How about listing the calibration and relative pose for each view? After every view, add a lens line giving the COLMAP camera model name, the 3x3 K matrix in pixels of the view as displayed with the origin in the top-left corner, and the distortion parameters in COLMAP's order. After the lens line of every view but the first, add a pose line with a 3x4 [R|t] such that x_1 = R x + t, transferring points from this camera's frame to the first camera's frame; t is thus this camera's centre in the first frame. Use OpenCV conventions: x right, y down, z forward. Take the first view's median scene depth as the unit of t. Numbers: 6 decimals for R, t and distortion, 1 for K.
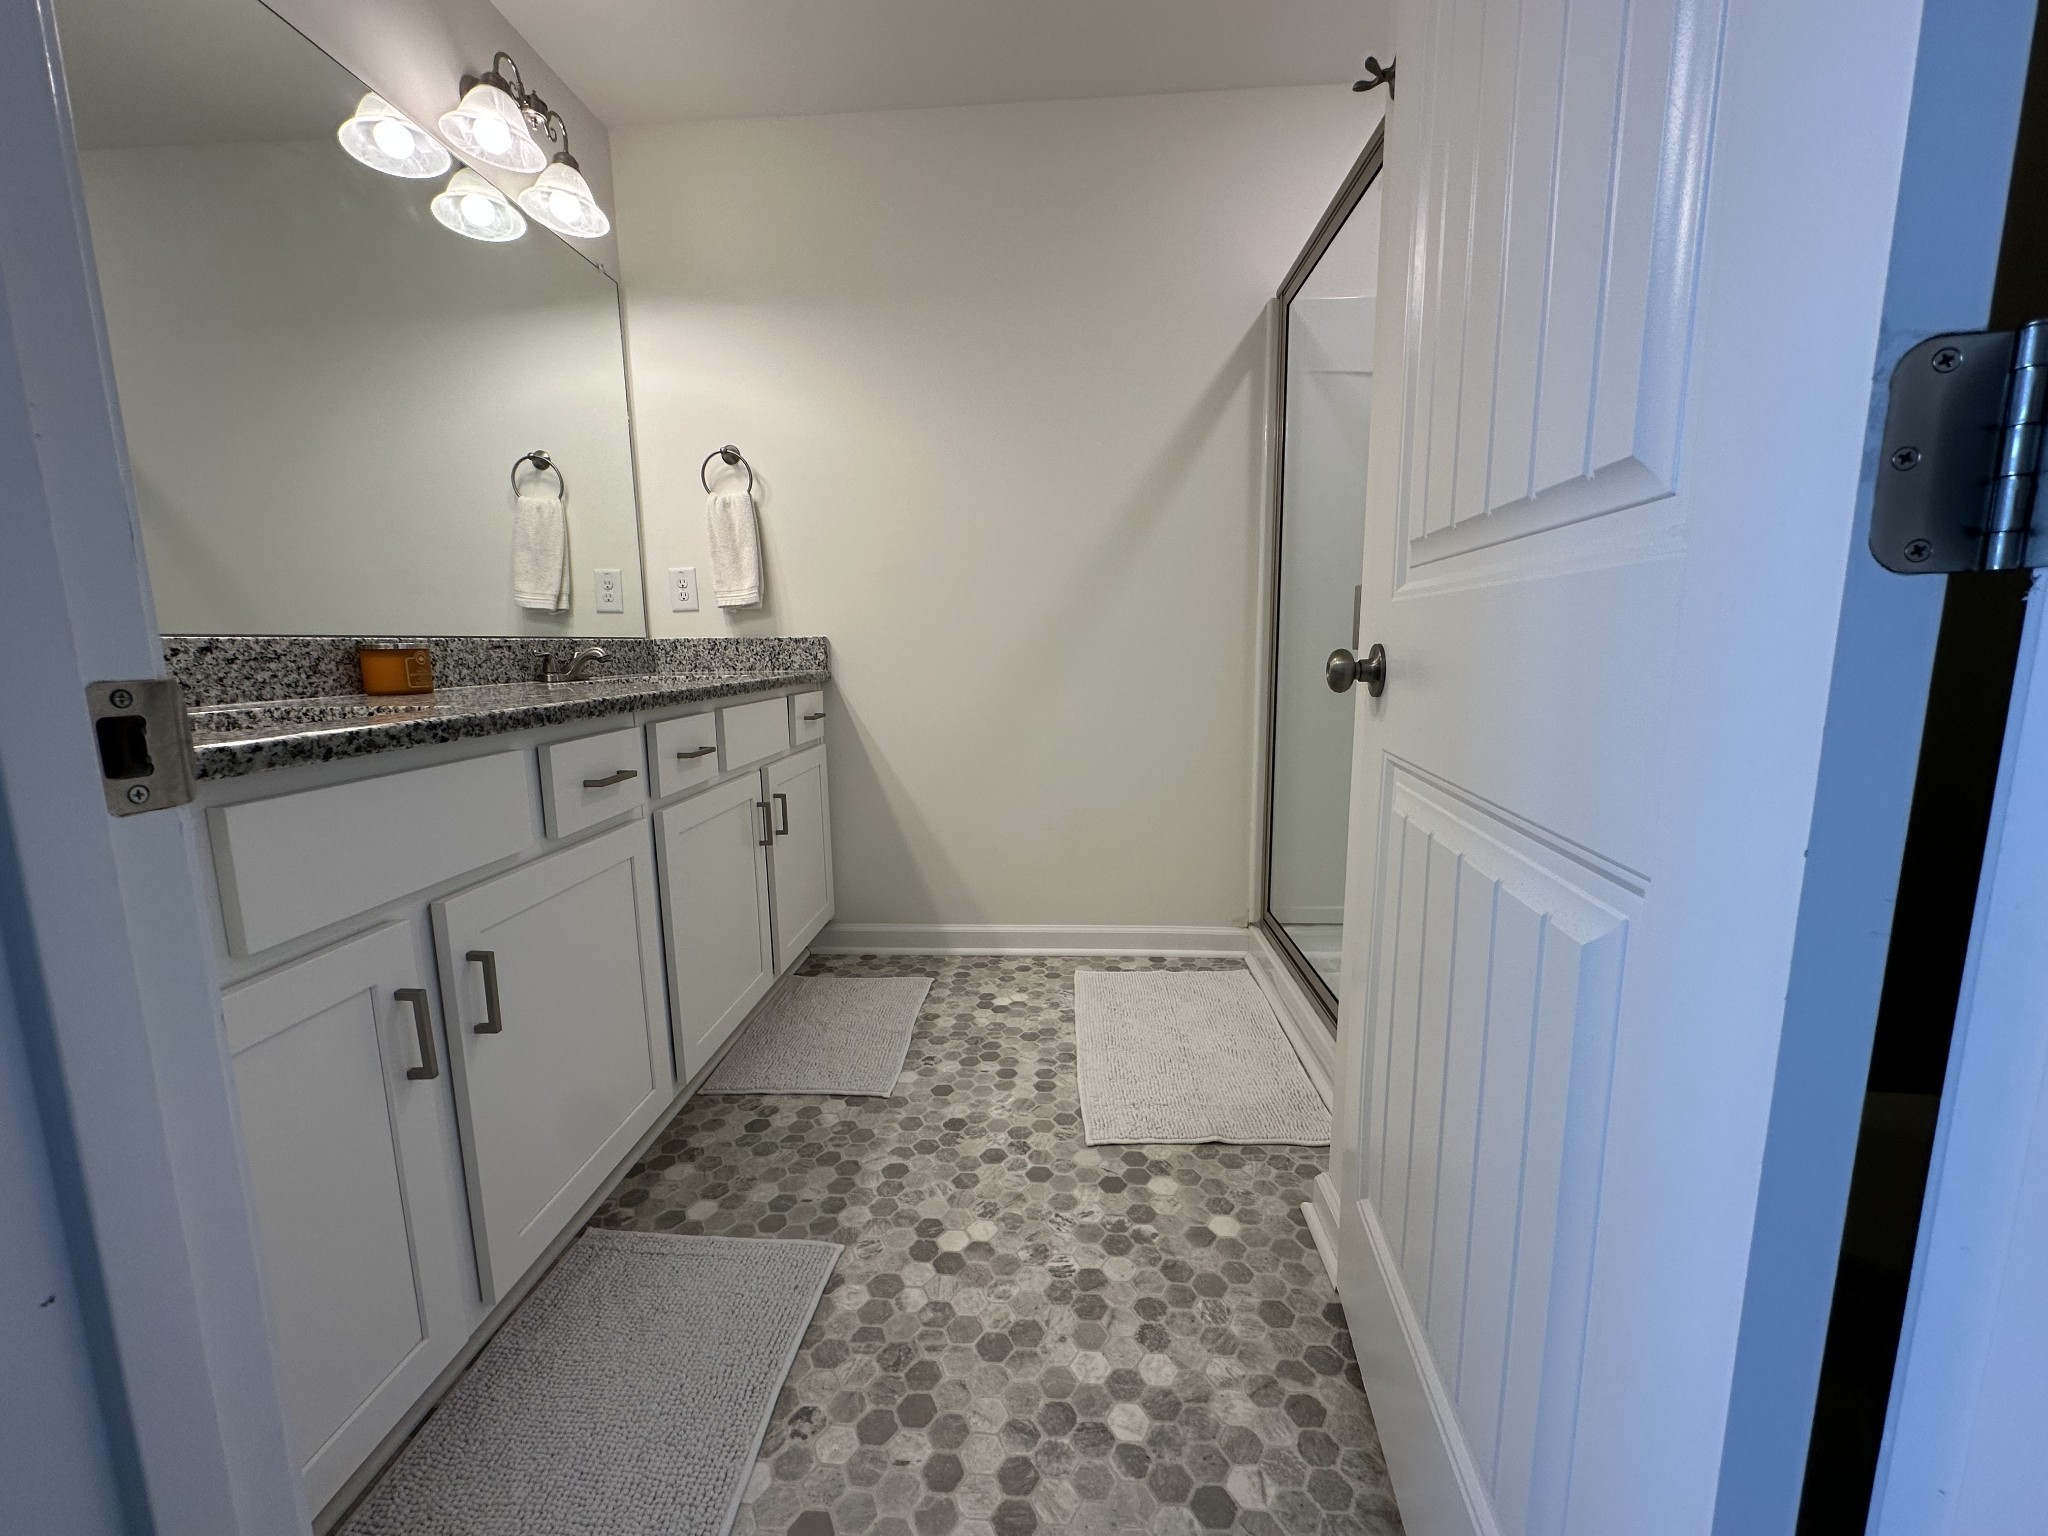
lens RADIAL K [[820.2, 0, 1009.4], [0, 820.2, 750.4], [0, 0, 1]] dist [-0.000116, 0.000072]
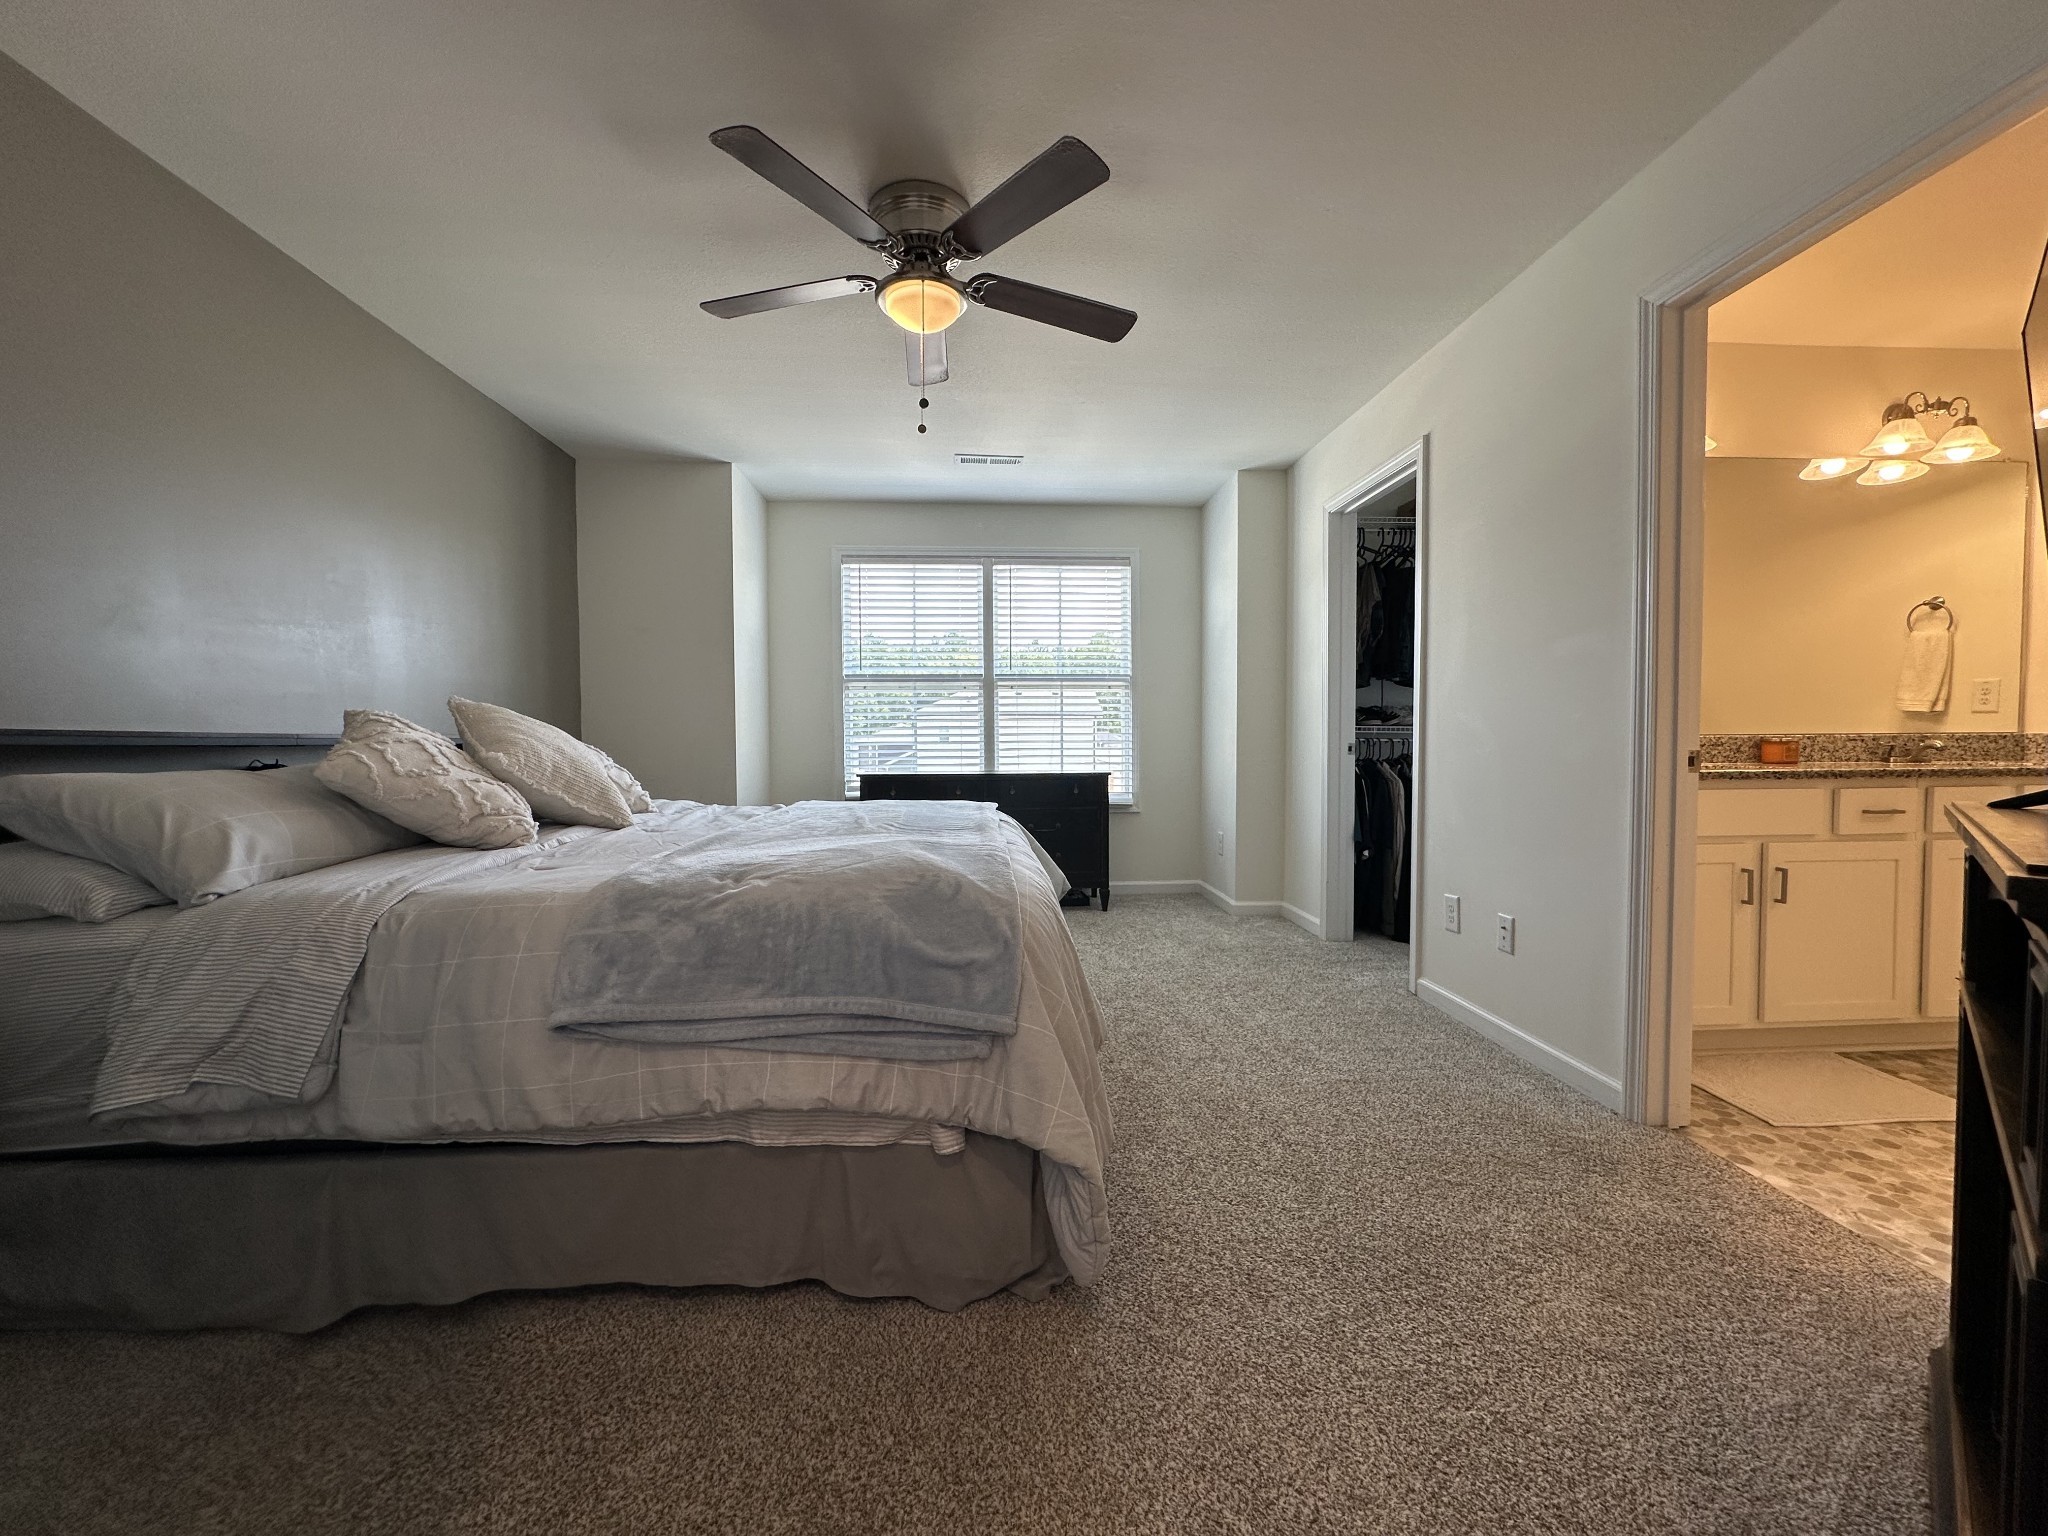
lens RADIAL K [[820.2, 0, 1041.8], [0, 820.2, 789.9], [0, 0, 1]] dist [-0.000116, 0.000072]
pose [[0.145252, 0.071911, -0.986778, 0.853765], [-0.124406, 0.990767, 0.053890, 0.097255], [0.981542, 0.114933, 0.152857, -0.932208]]
